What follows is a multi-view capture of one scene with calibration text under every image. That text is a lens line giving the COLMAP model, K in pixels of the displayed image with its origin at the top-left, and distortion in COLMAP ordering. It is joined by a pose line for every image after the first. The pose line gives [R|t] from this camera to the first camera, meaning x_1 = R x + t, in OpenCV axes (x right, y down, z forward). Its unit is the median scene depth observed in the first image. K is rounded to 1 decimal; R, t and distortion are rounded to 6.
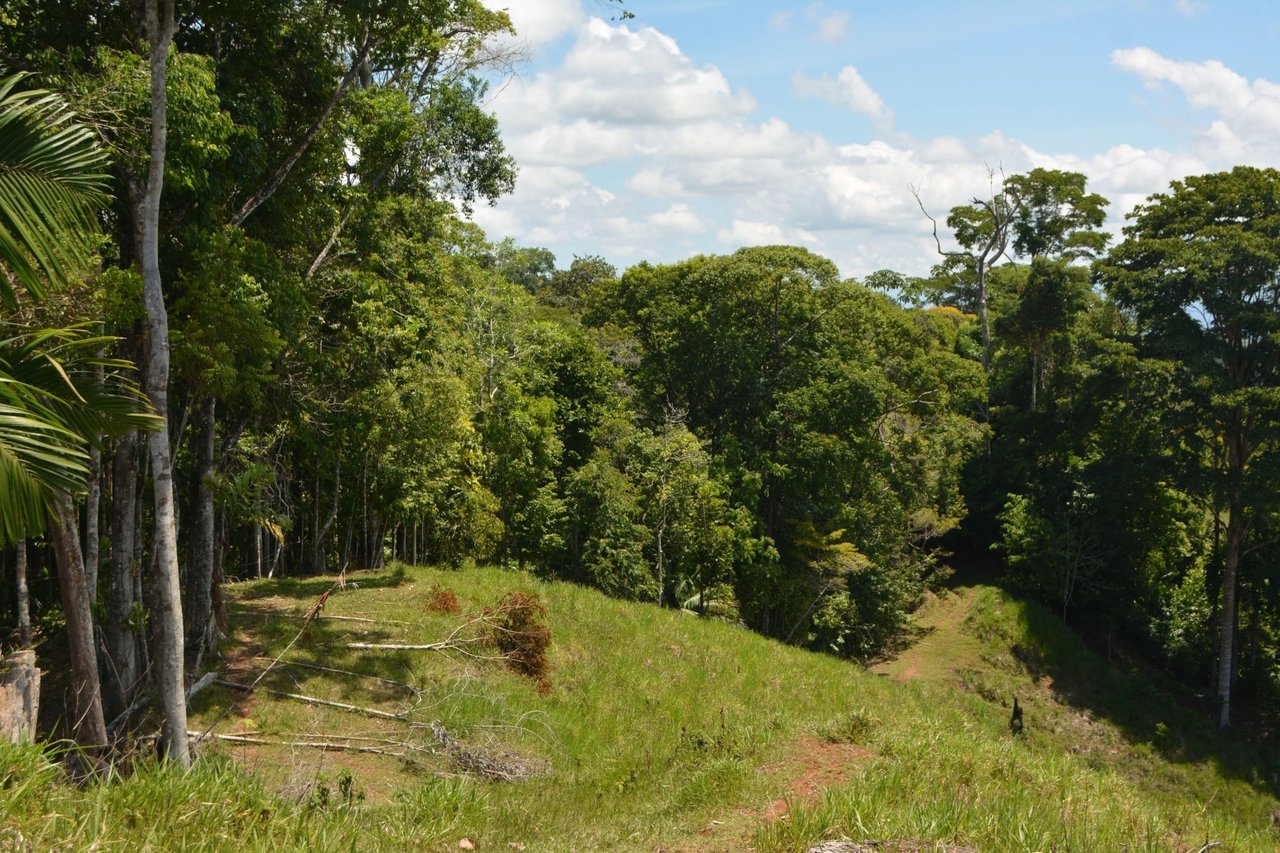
lens RADIAL K [[1730.3, 0, 645.6], [0, 1730.3, 464.1], [0, 0, 1]] dist [-0.025369, -0.076282]
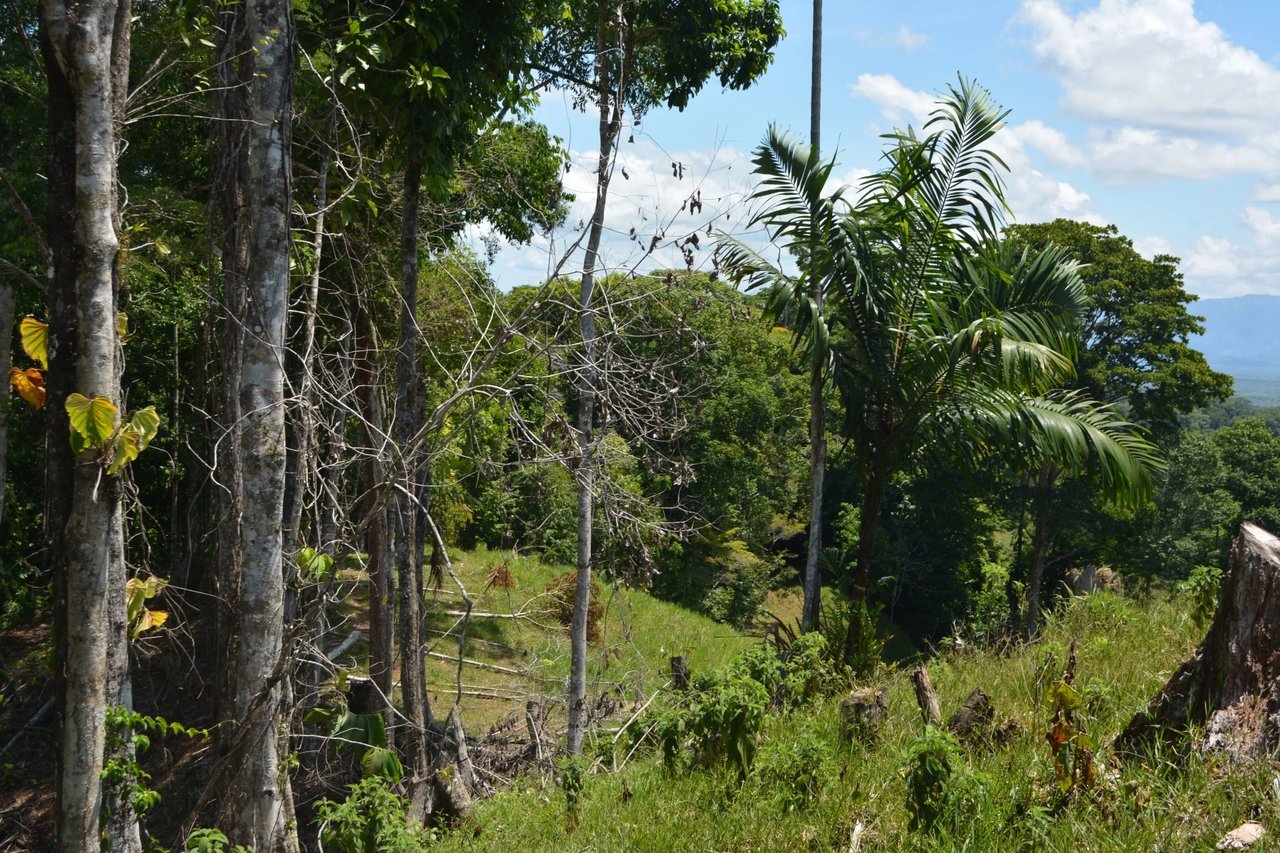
lens RADIAL K [[1730.3, 0, 645.6], [0, 1730.3, 464.1], [0, 0, 1]] dist [-0.025369, -0.076282]
pose [[0.986227, 0.043329, 0.159620, -0.094608], [-0.043351, 0.999054, -0.003348, 0.001735], [-0.159614, -0.003618, 0.987173, -0.065283]]
